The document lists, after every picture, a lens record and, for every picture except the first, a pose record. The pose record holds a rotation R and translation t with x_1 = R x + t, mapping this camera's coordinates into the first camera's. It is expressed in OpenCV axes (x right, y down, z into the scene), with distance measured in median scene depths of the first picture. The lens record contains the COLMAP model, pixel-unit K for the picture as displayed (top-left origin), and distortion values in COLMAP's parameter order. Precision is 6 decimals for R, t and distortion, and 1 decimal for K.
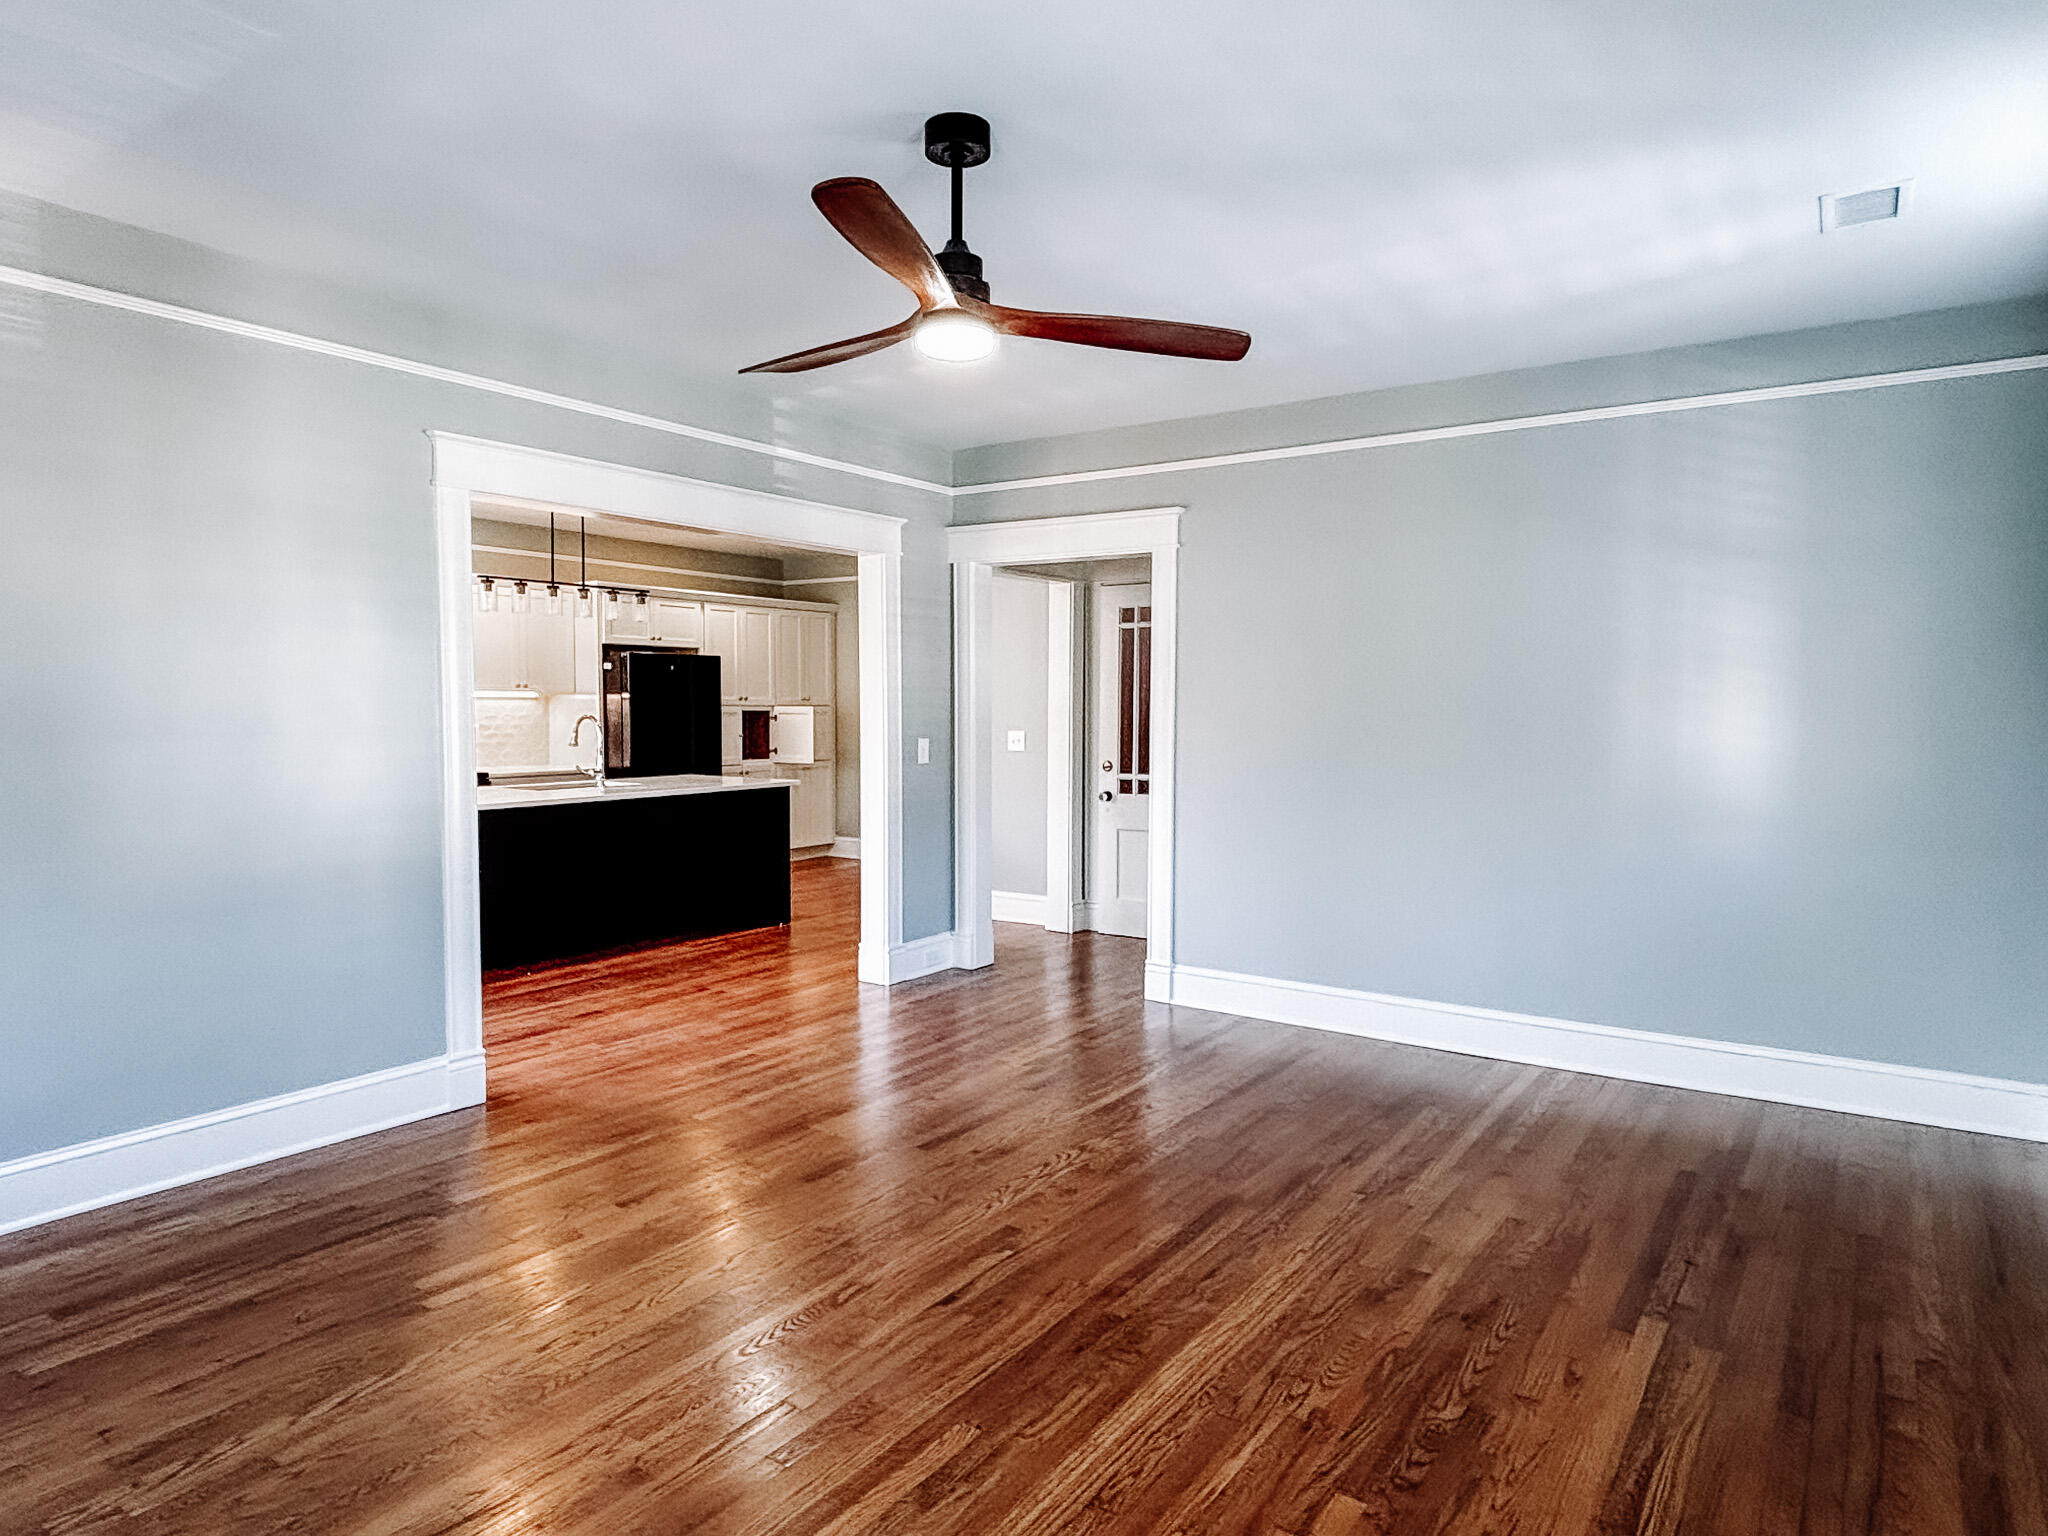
lens RADIAL K [[1260.5, 0, 1024.7], [0, 1260.5, 769.4], [0, 0, 1]] dist [0.005739, 0.000328]
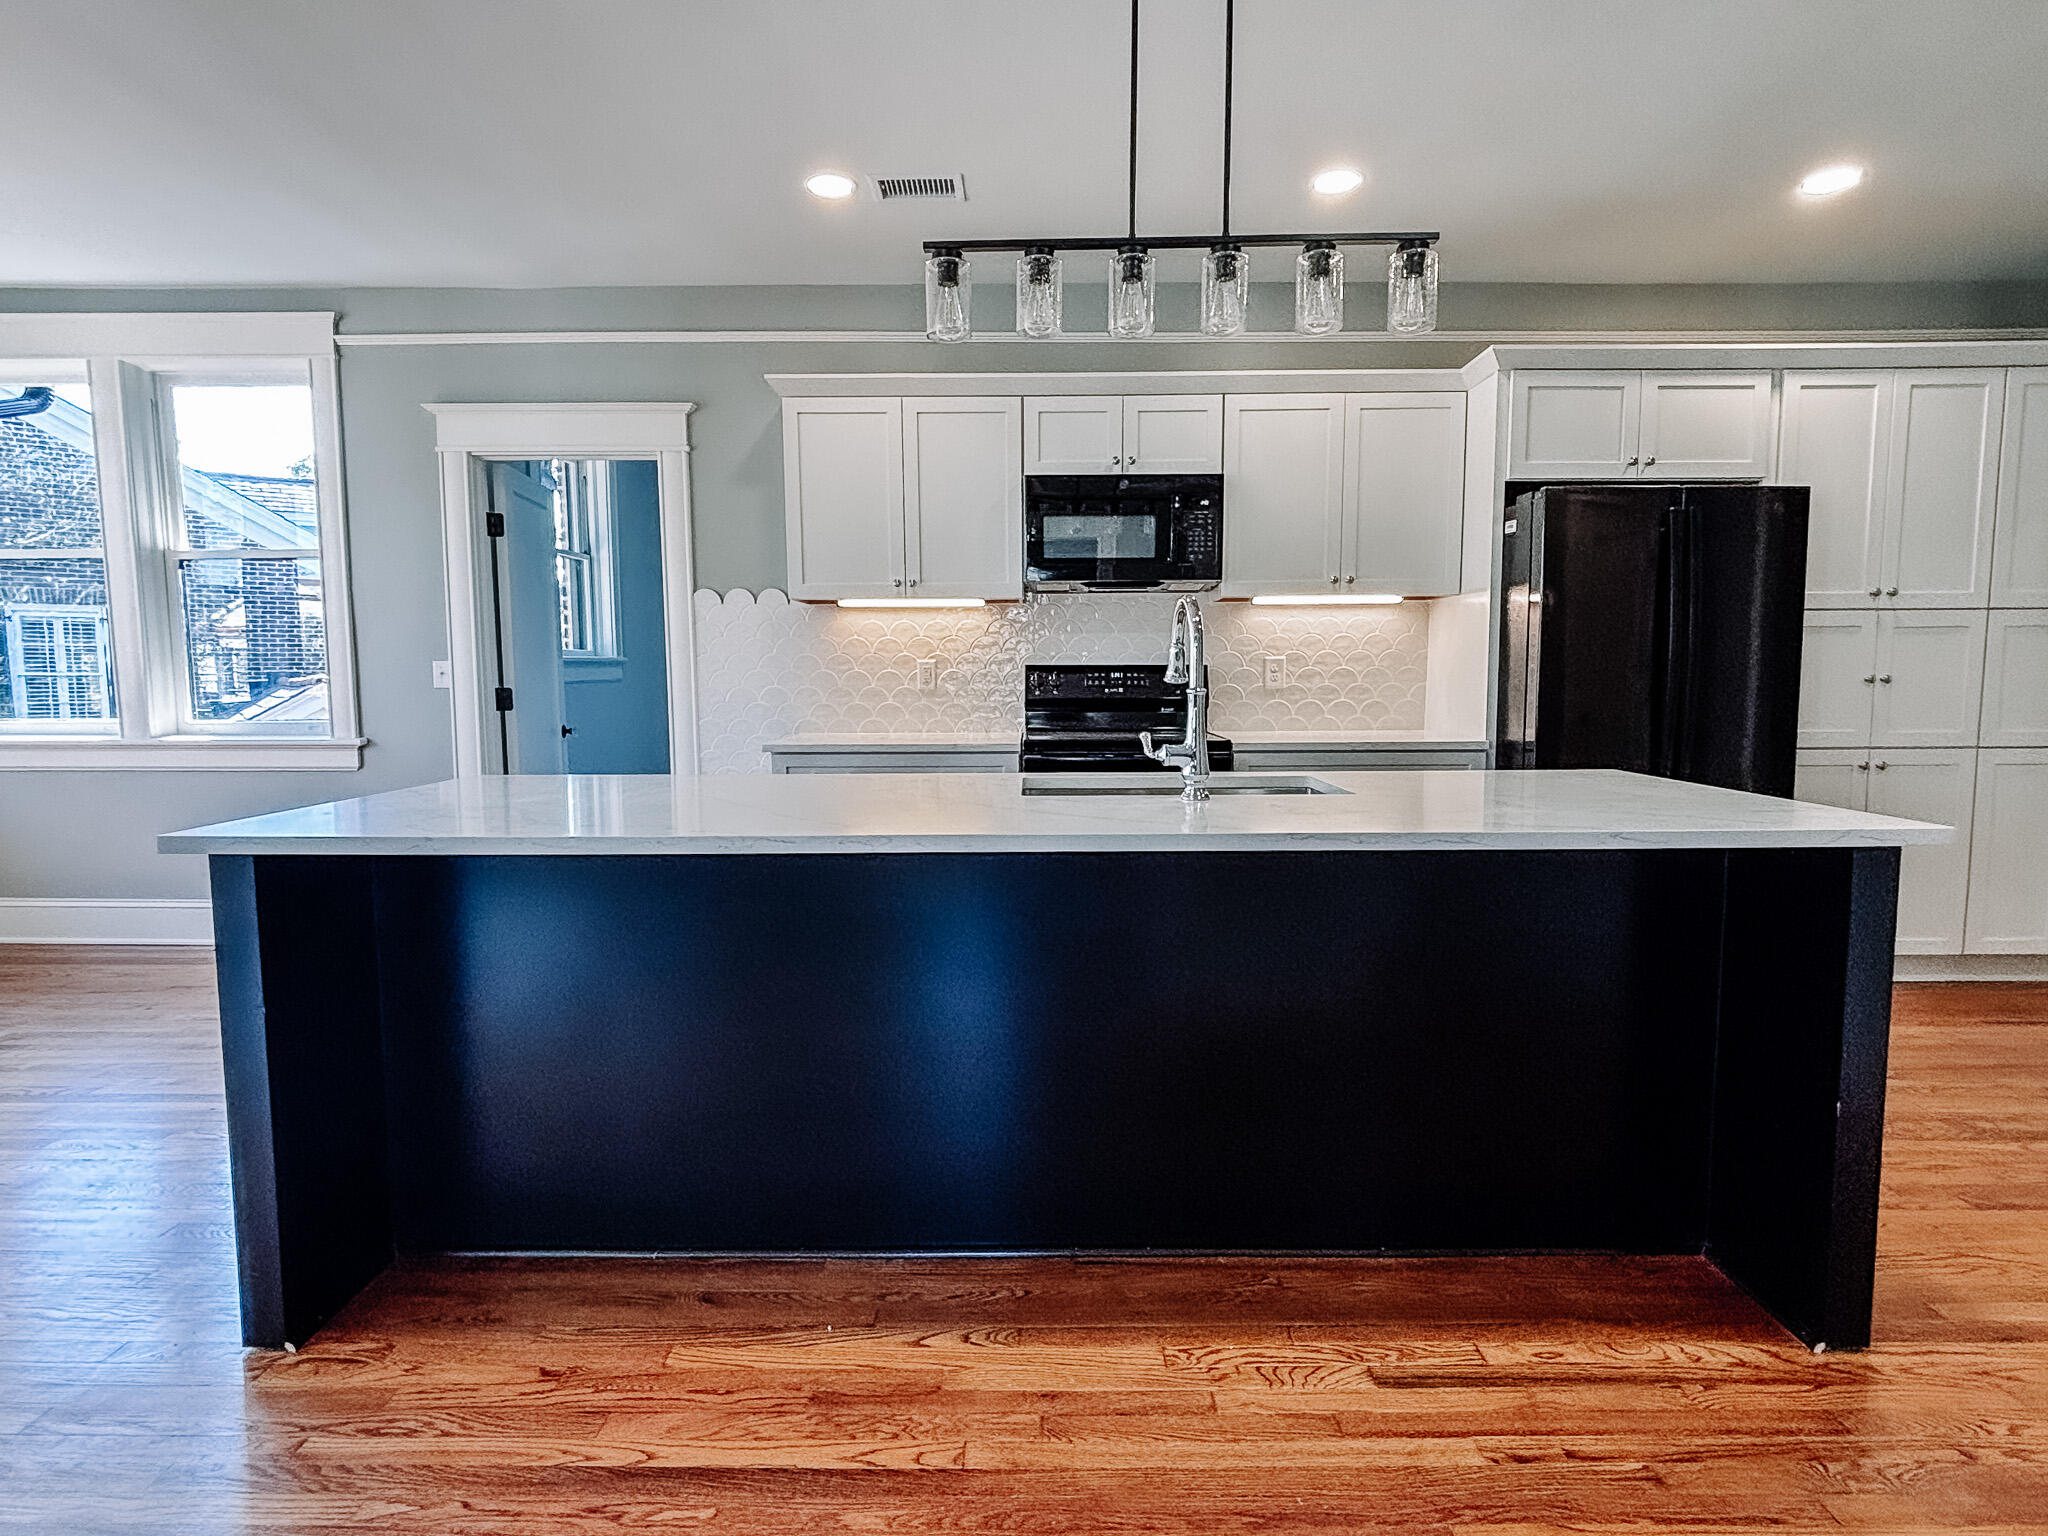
lens RADIAL K [[1099.2, 0, 1026.8], [0, 1099.2, 772.1], [0, 0, 1]] dist [-0.008960, 0.004416]
pose [[0.566932, 0.069526, -0.820826, -0.087901], [-0.036858, 0.997575, 0.059040, -0.007587], [0.822940, -0.003218, 0.568119, 0.610662]]
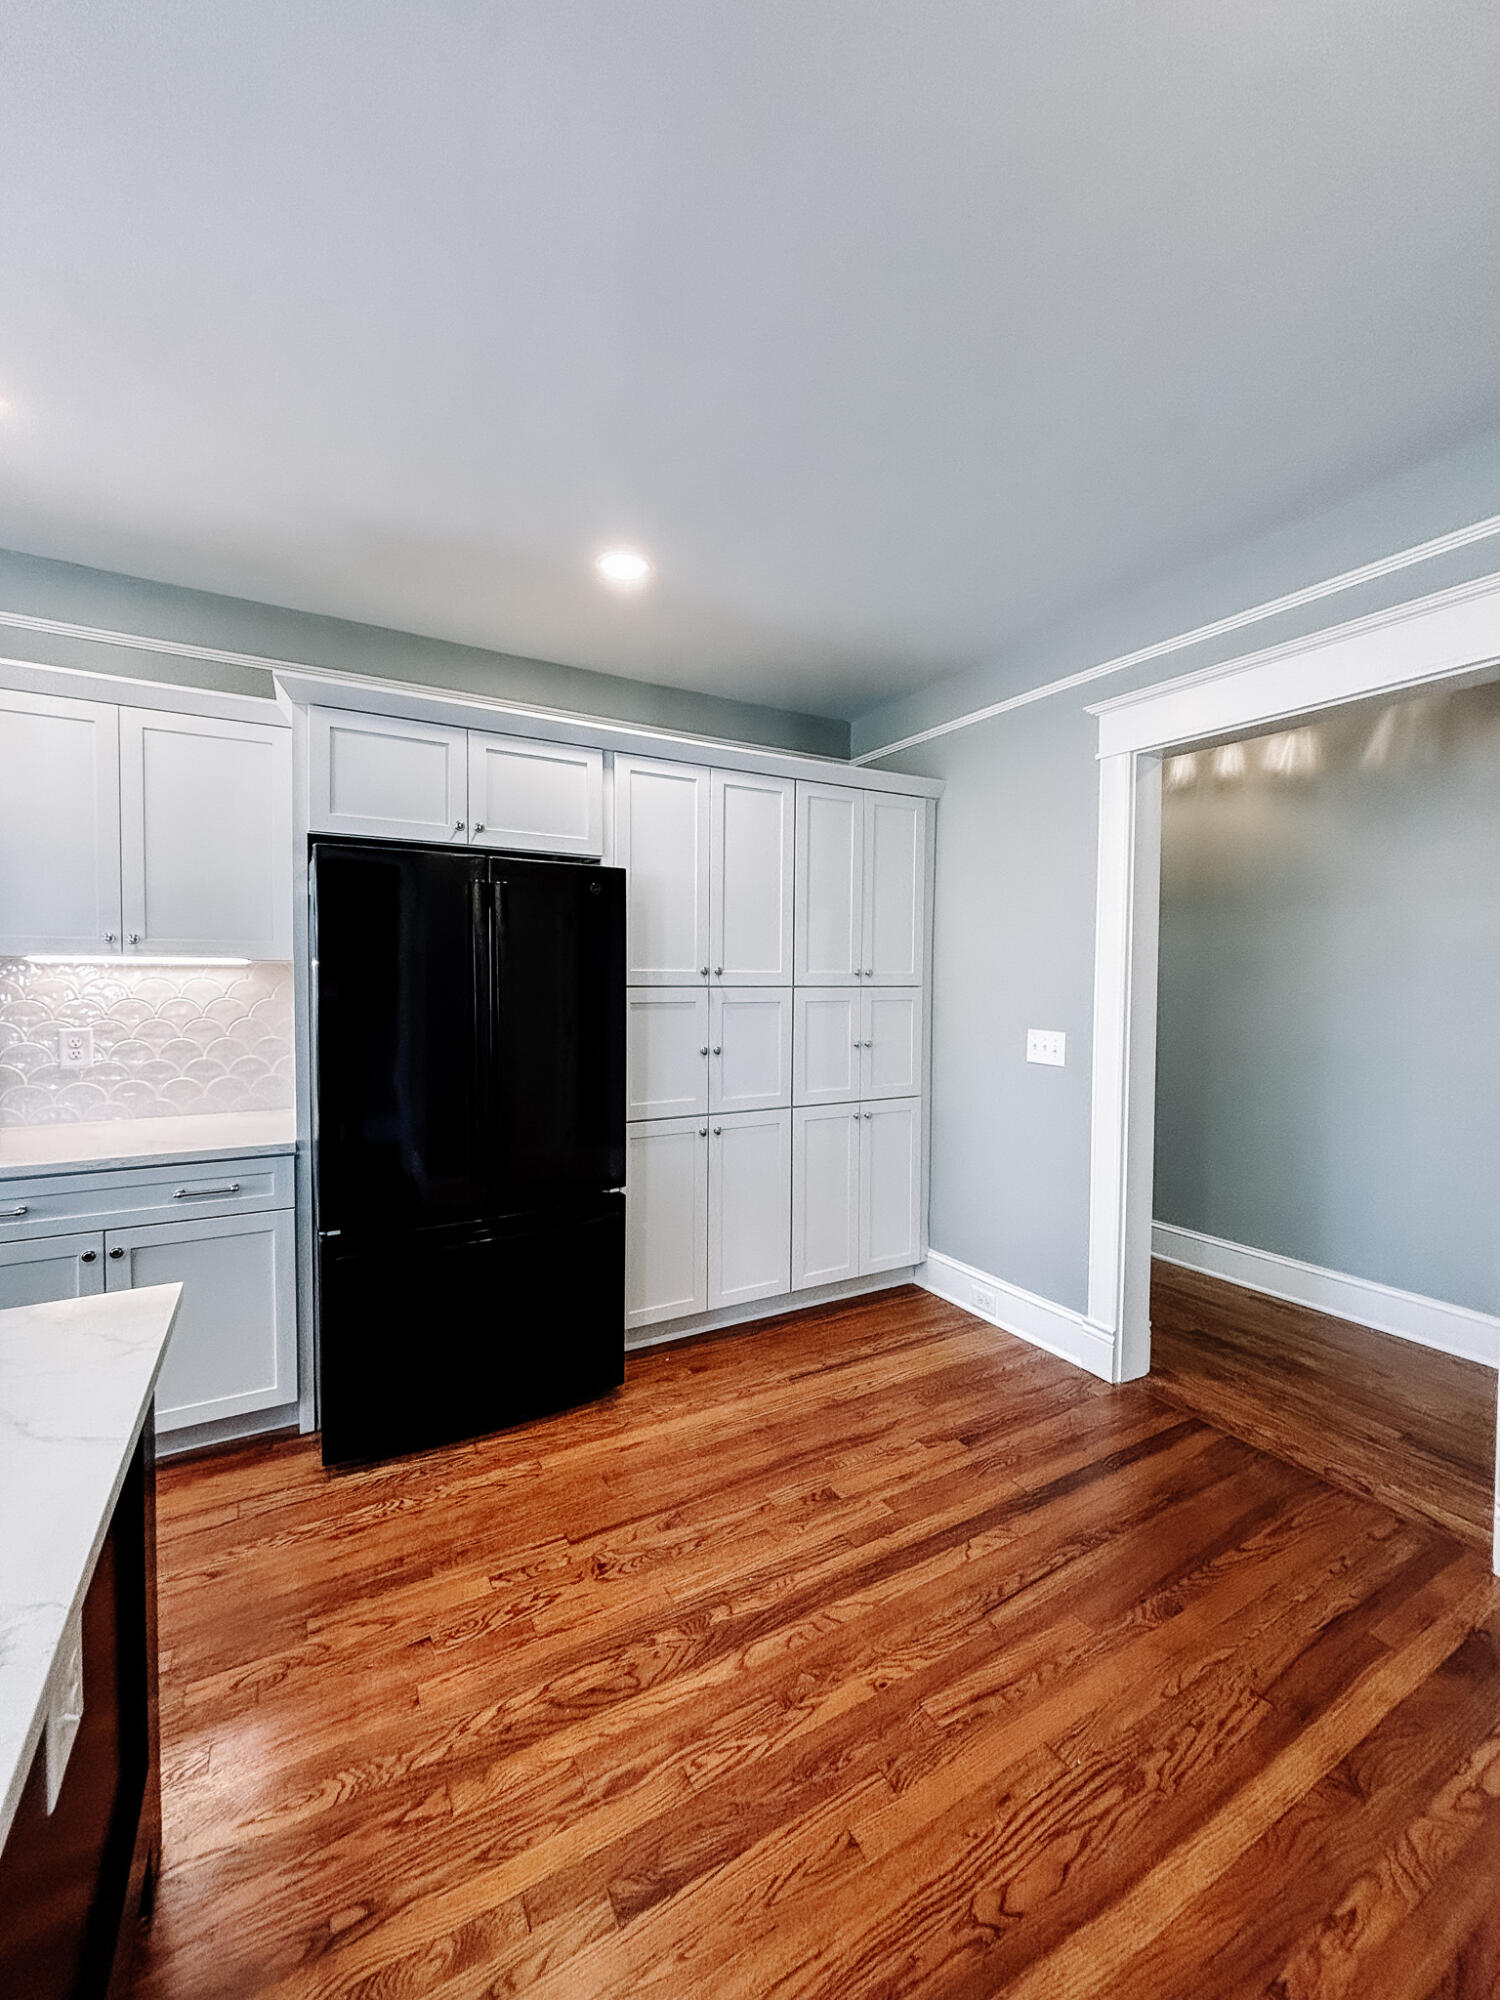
lens RADIAL K [[812.8, 0, 767.8], [0, 812.8, 1000.3], [0, 0, 1]] dist [-0.003869, 0.001650]
pose [[0.910427, 0.017195, -0.413312, -0.091283], [-0.027854, 0.999416, -0.019776, -0.044760], [0.412730, 0.029517, 0.910375, 0.820411]]
